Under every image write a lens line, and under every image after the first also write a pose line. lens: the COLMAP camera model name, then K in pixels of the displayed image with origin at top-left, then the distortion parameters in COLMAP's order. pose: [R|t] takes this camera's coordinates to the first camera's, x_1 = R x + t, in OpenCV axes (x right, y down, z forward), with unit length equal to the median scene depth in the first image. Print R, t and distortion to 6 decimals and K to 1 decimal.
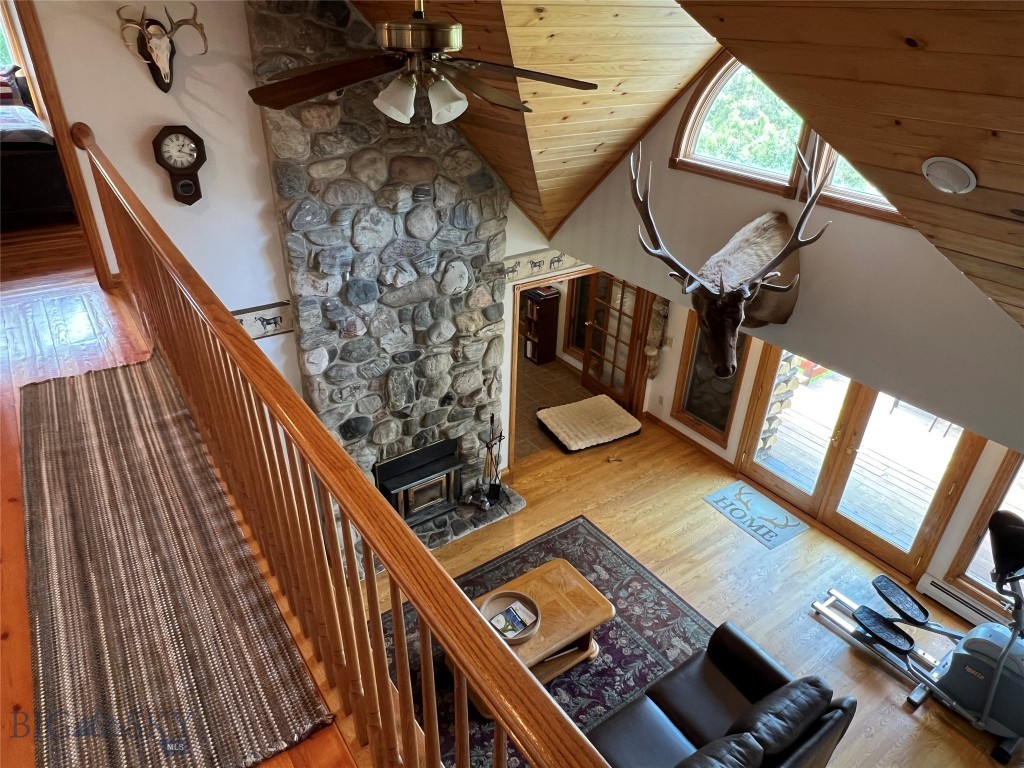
lens RADIAL K [[649.5, 0, 512.0], [0, 649.5, 384.0], [0, 0, 1]] dist [-0.003714, -0.001166]
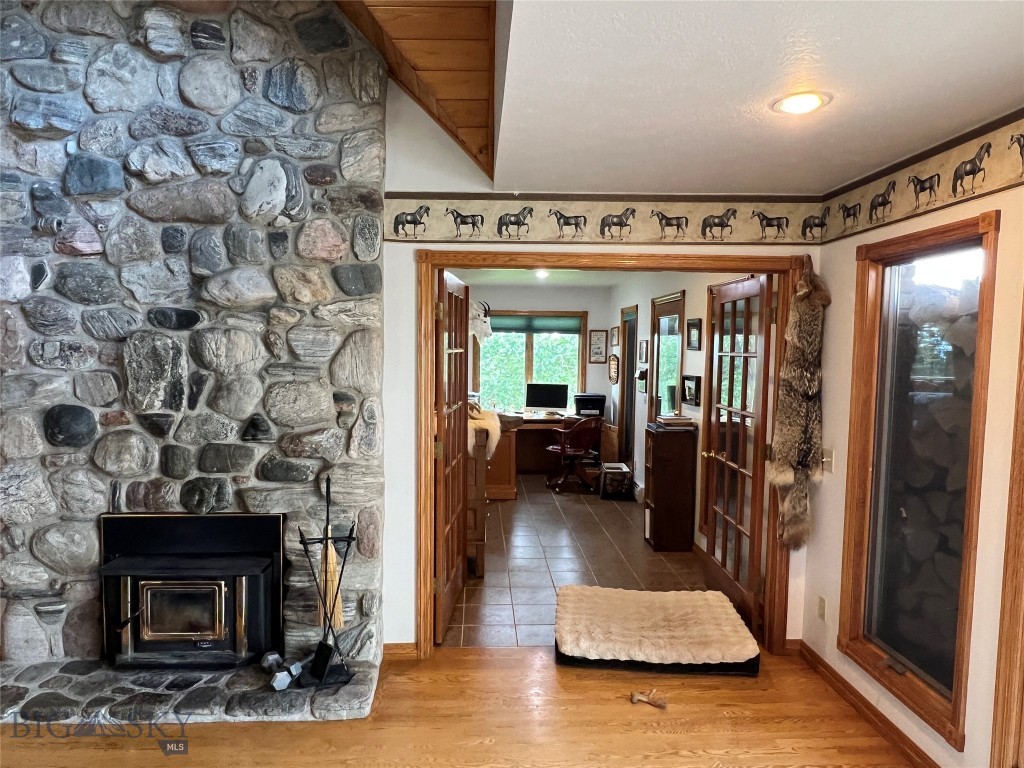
lens RADIAL K [[655.8, 0, 510.8], [0, 655.8, 392.1], [0, 0, 1]] dist [-0.001184, -0.000082]
pose [[0.842844, 0.019025, -0.537822, 0.413024], [-0.255954, 0.893278, -0.369517, 0.158229], [0.473394, 0.449103, 0.757763, 0.736672]]
